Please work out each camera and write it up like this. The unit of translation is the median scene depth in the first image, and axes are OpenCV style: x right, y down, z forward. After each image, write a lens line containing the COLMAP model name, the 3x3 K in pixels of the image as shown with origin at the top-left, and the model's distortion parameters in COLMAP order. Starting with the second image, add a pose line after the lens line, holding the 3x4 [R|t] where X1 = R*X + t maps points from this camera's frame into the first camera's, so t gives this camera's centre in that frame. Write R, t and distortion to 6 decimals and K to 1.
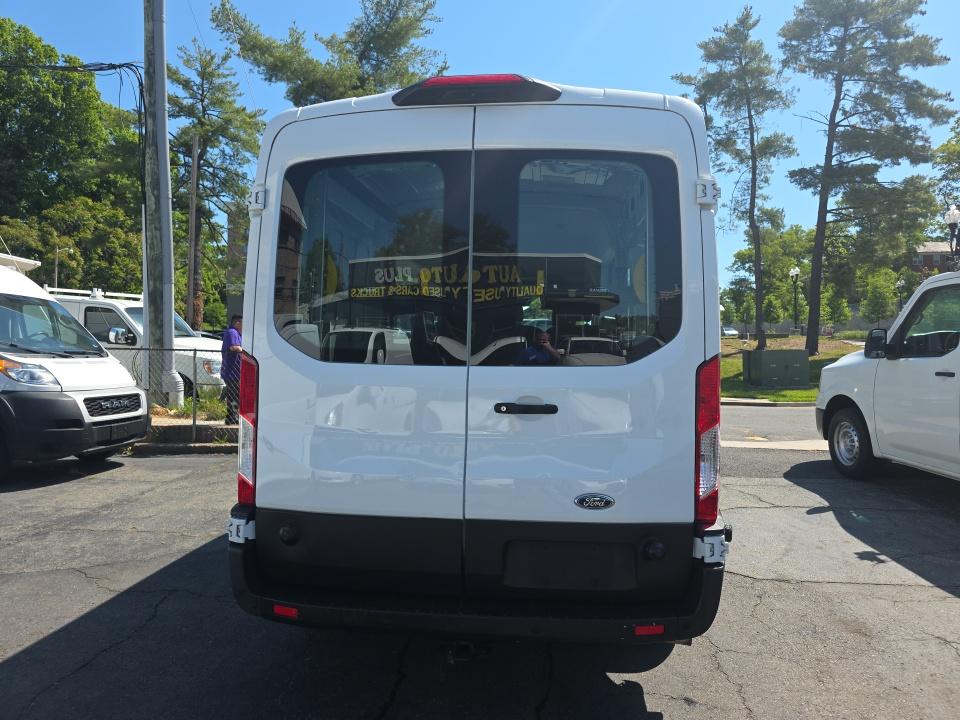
lens RADIAL K [[648.1, 0, 484.3], [0, 648.1, 350.6], [0, 0, 1]] dist [0.024810, -0.015297]
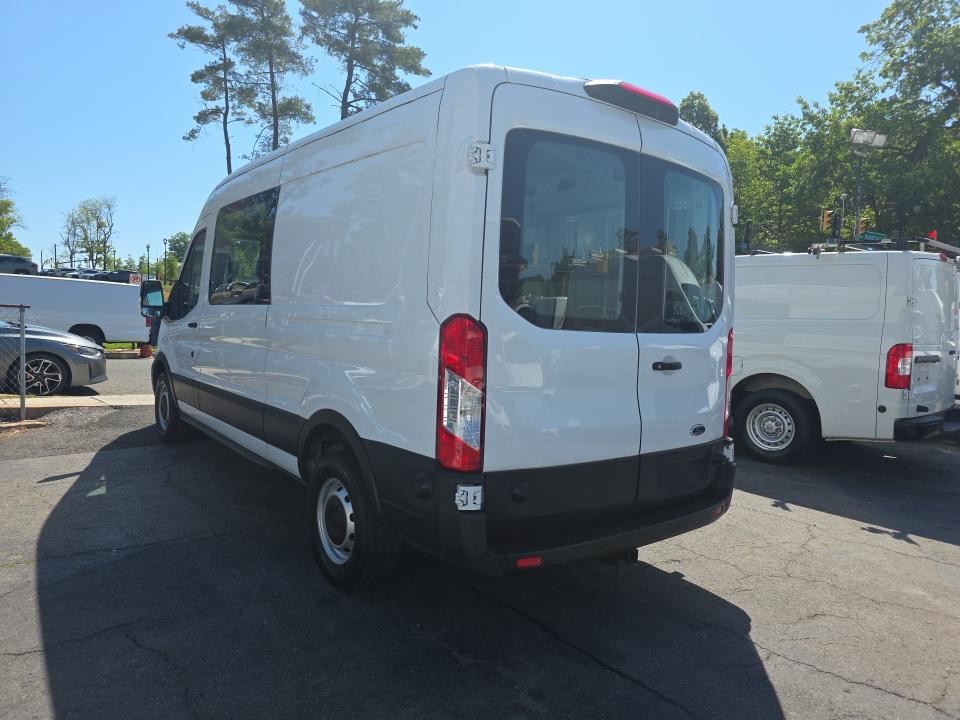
lens RADIAL K [[648.1, 0, 474.4], [0, 648.1, 356.2], [0, 0, 1]] dist [0.024810, -0.015297]
pose [[0.714240, -0.021748, 0.699563, -0.089432], [-0.036278, 0.997023, 0.068034, -0.000359], [-0.698960, -0.073971, 0.711325, 0.027178]]
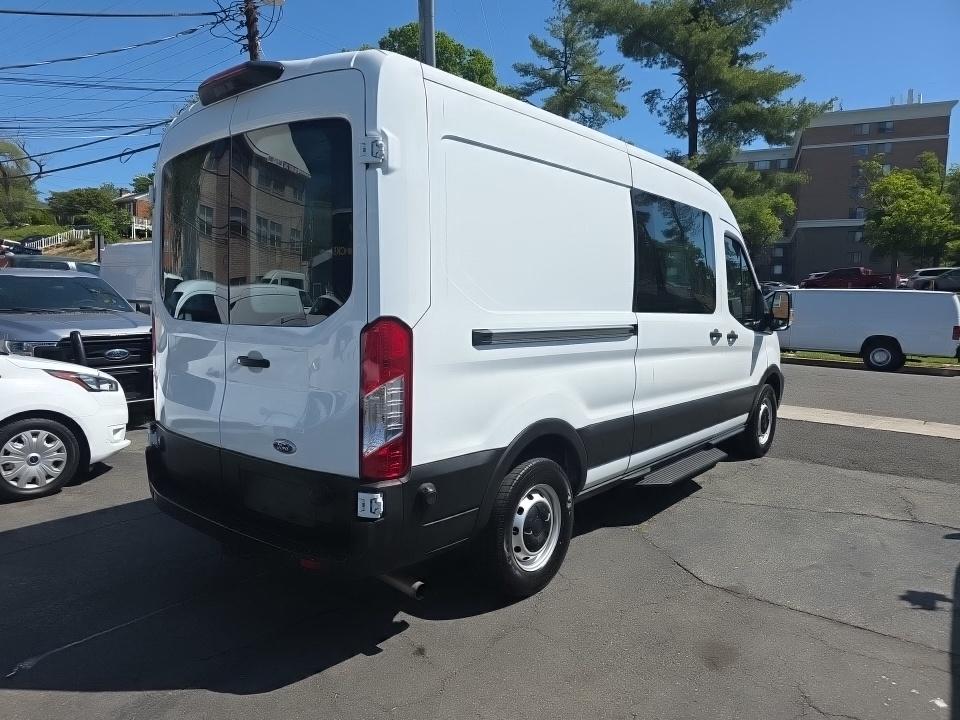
lens RADIAL K [[648.1, 0, 474.2], [0, 648.1, 376.1], [0, 0, 1]] dist [0.024810, -0.015297]
pose [[0.823921, 0.063637, -0.563120, 0.082347], [-0.004515, 0.994381, 0.105766, -0.000749], [0.566687, -0.084601, 0.819578, 0.020762]]
